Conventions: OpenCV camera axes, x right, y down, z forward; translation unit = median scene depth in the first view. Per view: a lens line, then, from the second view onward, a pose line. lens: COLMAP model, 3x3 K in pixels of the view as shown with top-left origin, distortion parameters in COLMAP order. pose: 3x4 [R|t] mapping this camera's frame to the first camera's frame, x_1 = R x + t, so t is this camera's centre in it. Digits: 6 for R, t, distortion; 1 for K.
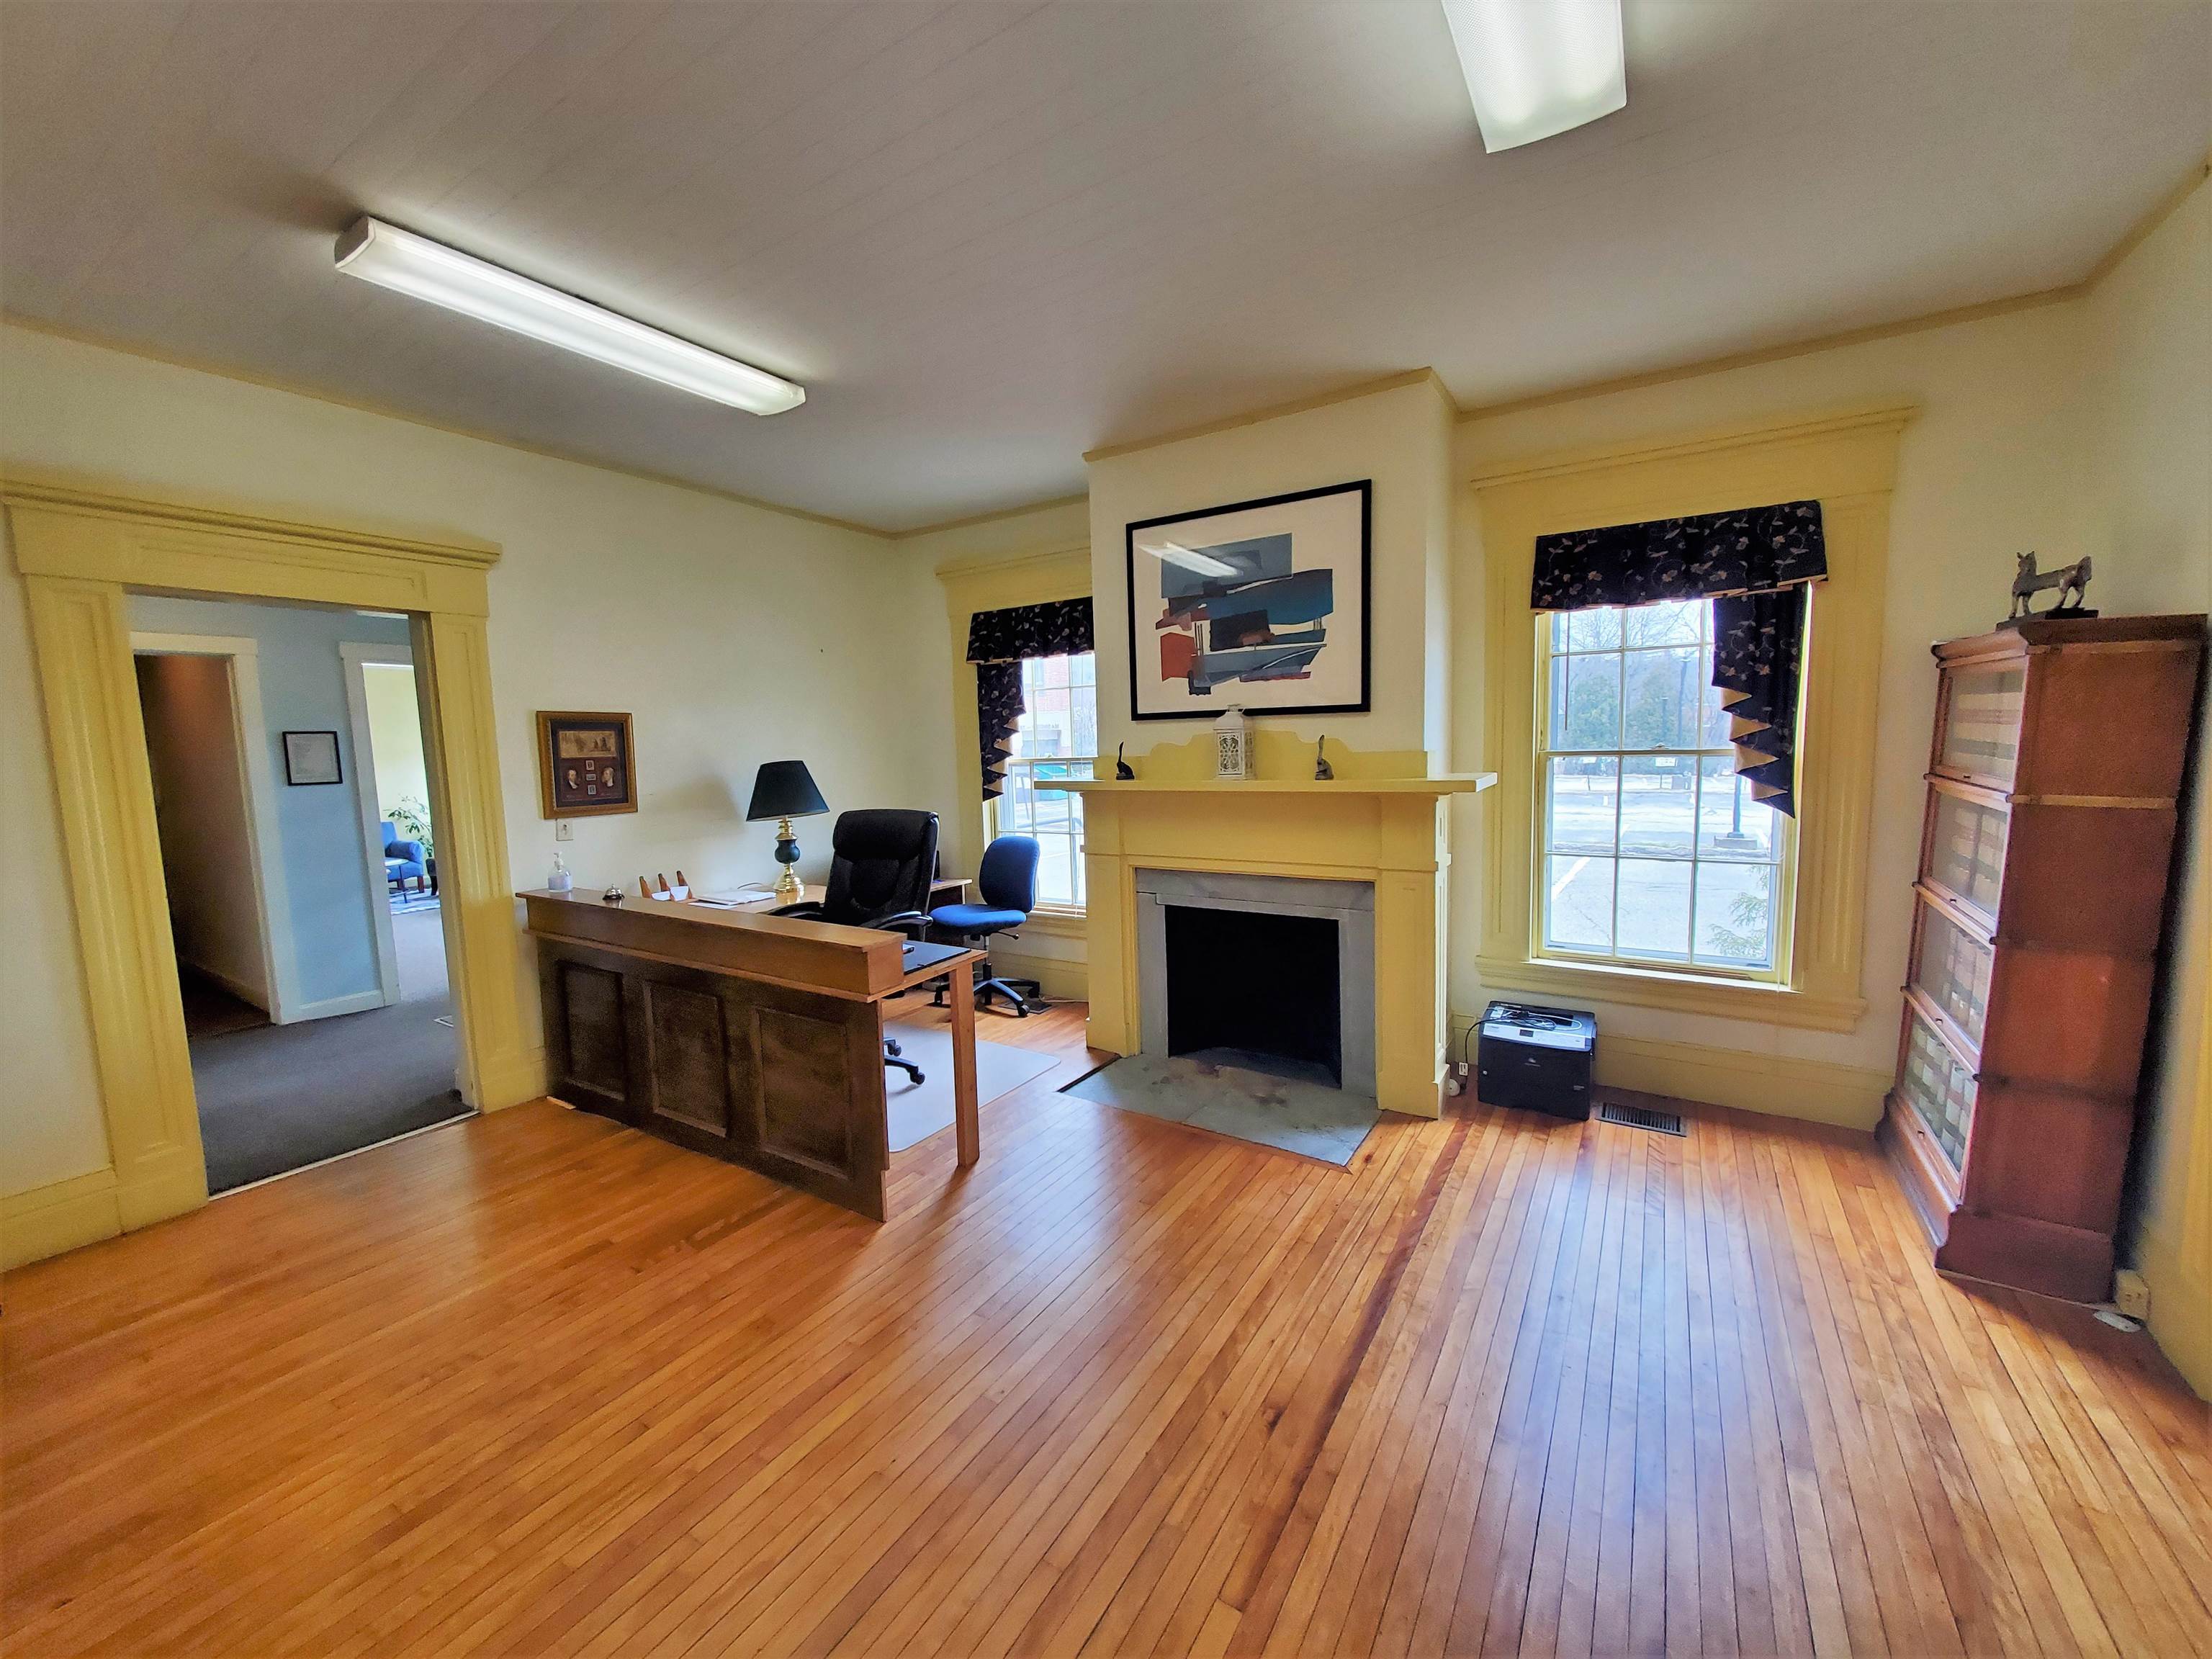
lens RADIAL K [[874.0, 0, 1106.0], [0, 874.0, 829.5], [0, 0, 1]] dist [-0.000495, 0.000048]
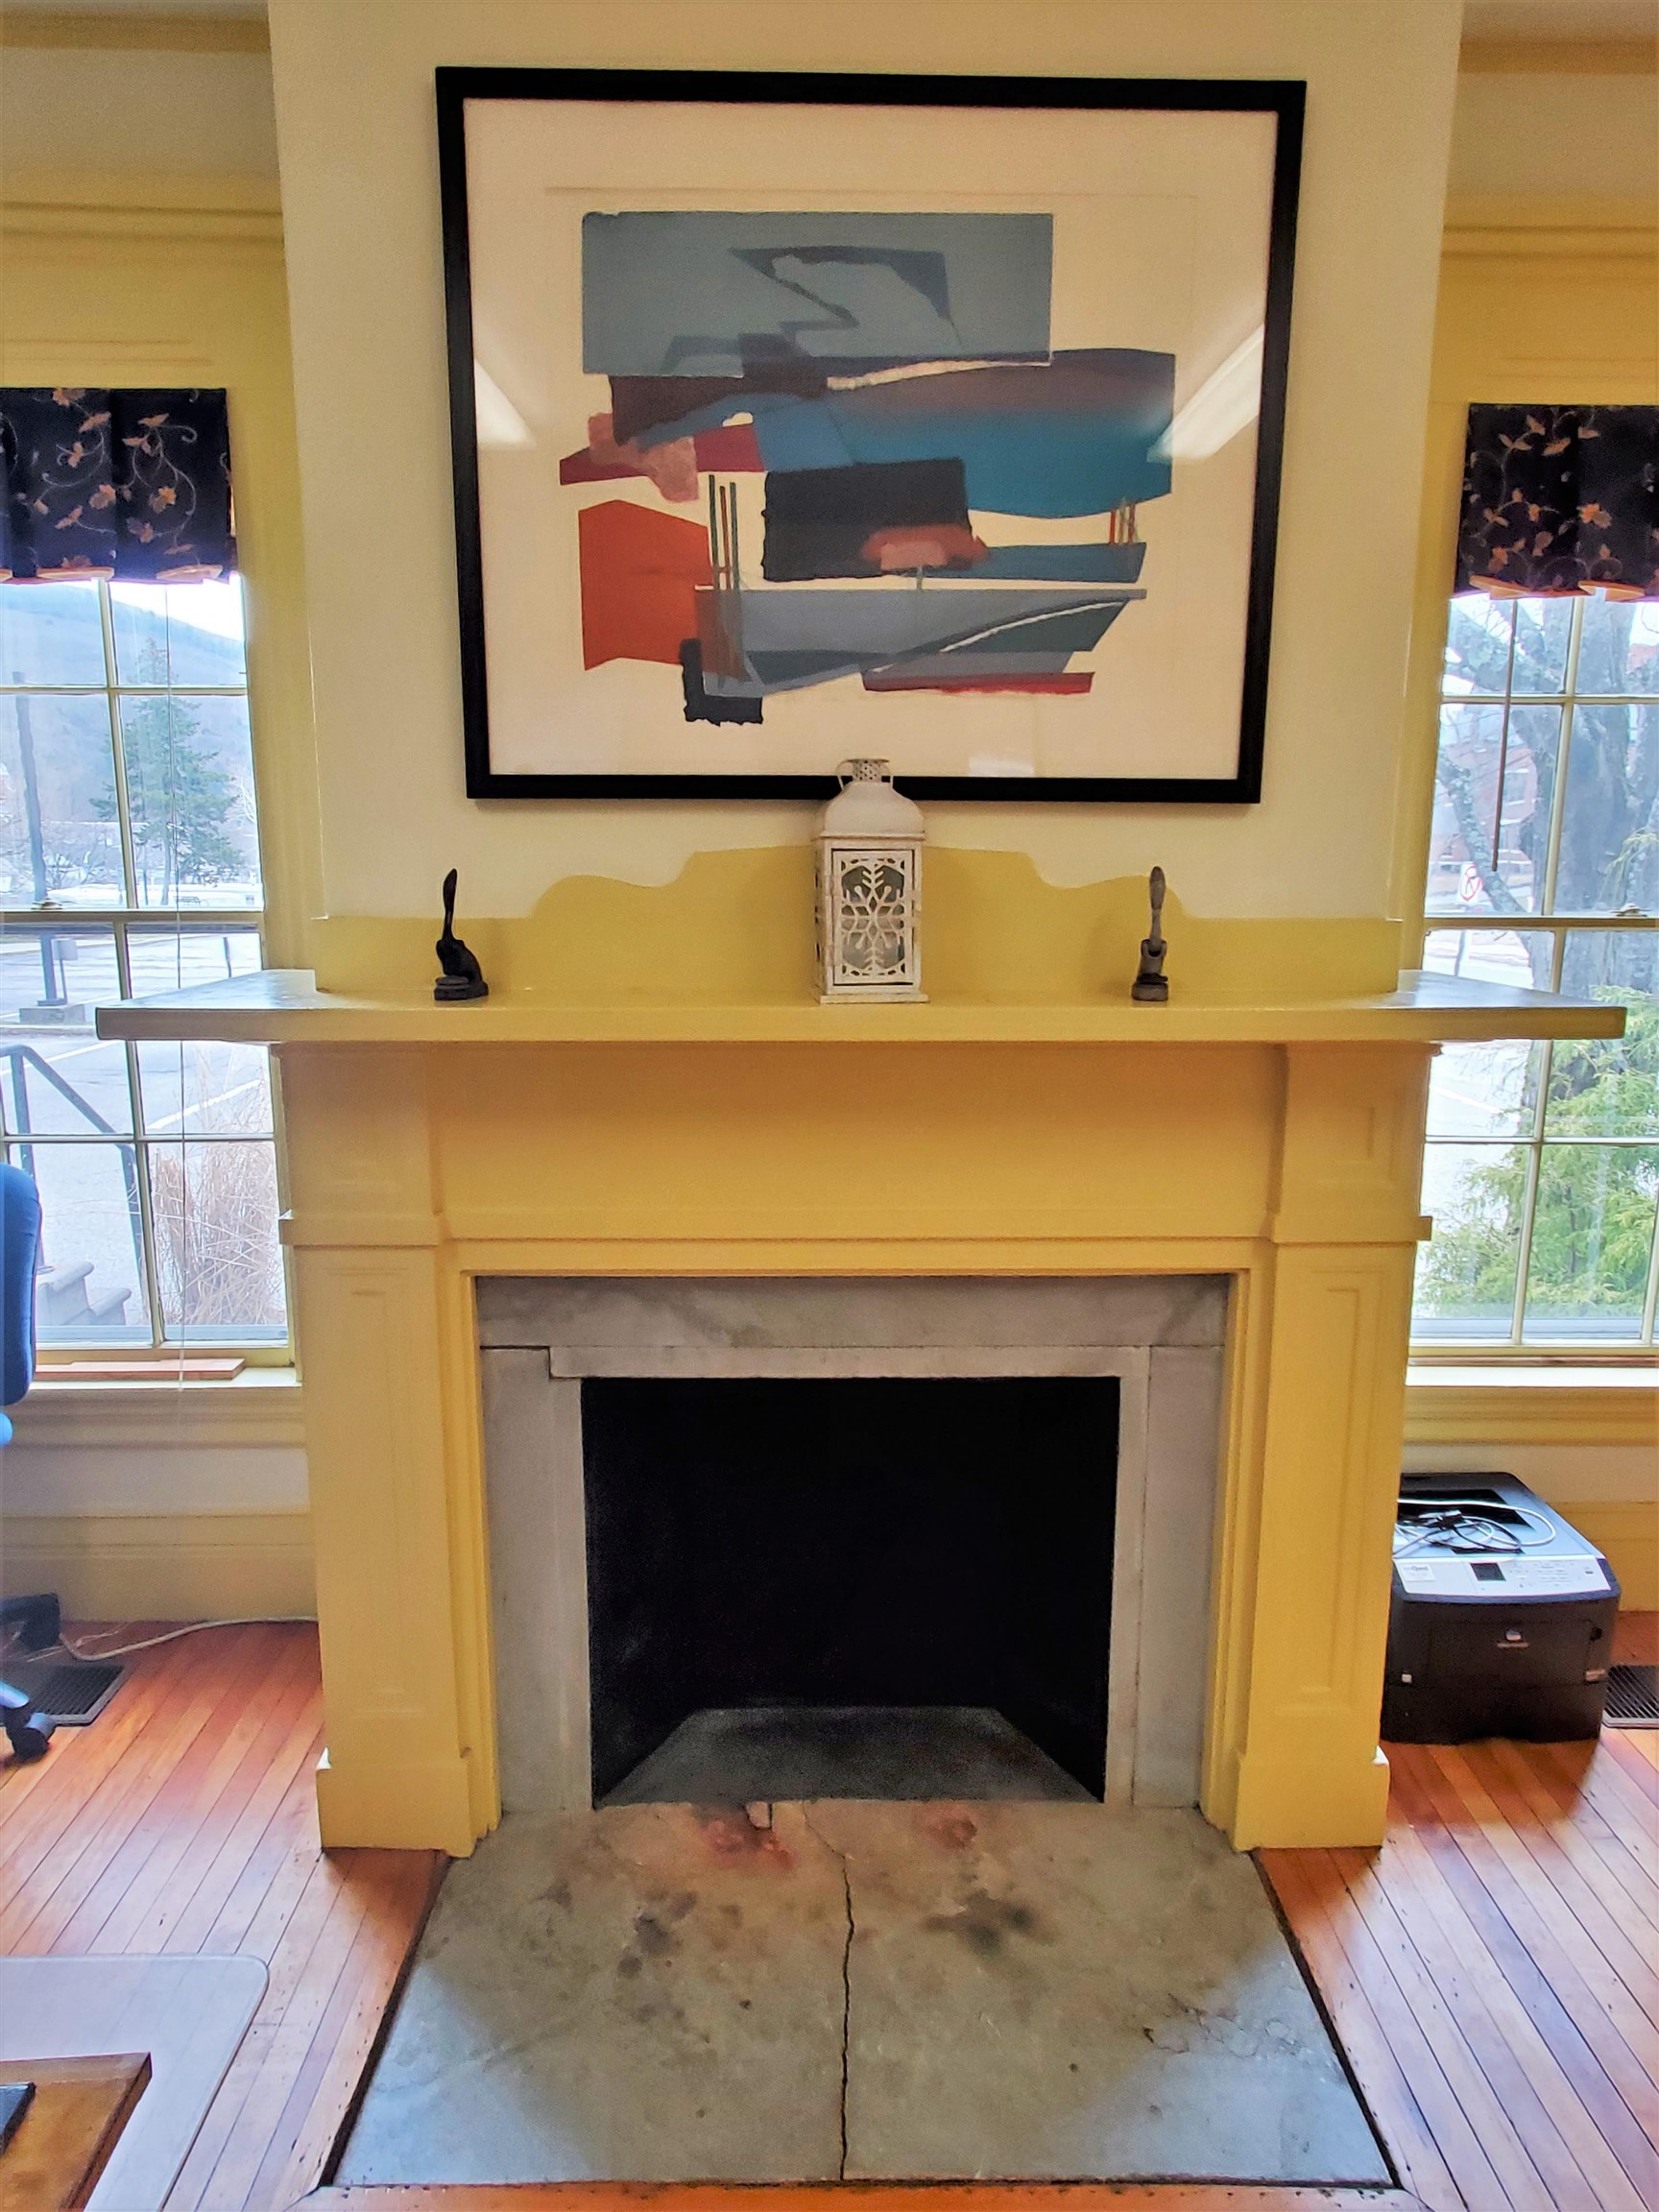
lens RADIAL K [[1333.4, 0, 829.5], [0, 1333.4, 1106.0], [0, 0, 1]] dist [0.001140, 0.001474]
pose [[0.836693, -0.067465, 0.543501, -0.130463], [0.028900, 0.996440, 0.079198, -0.057261], [-0.546909, -0.050557, 0.835664, 0.597184]]
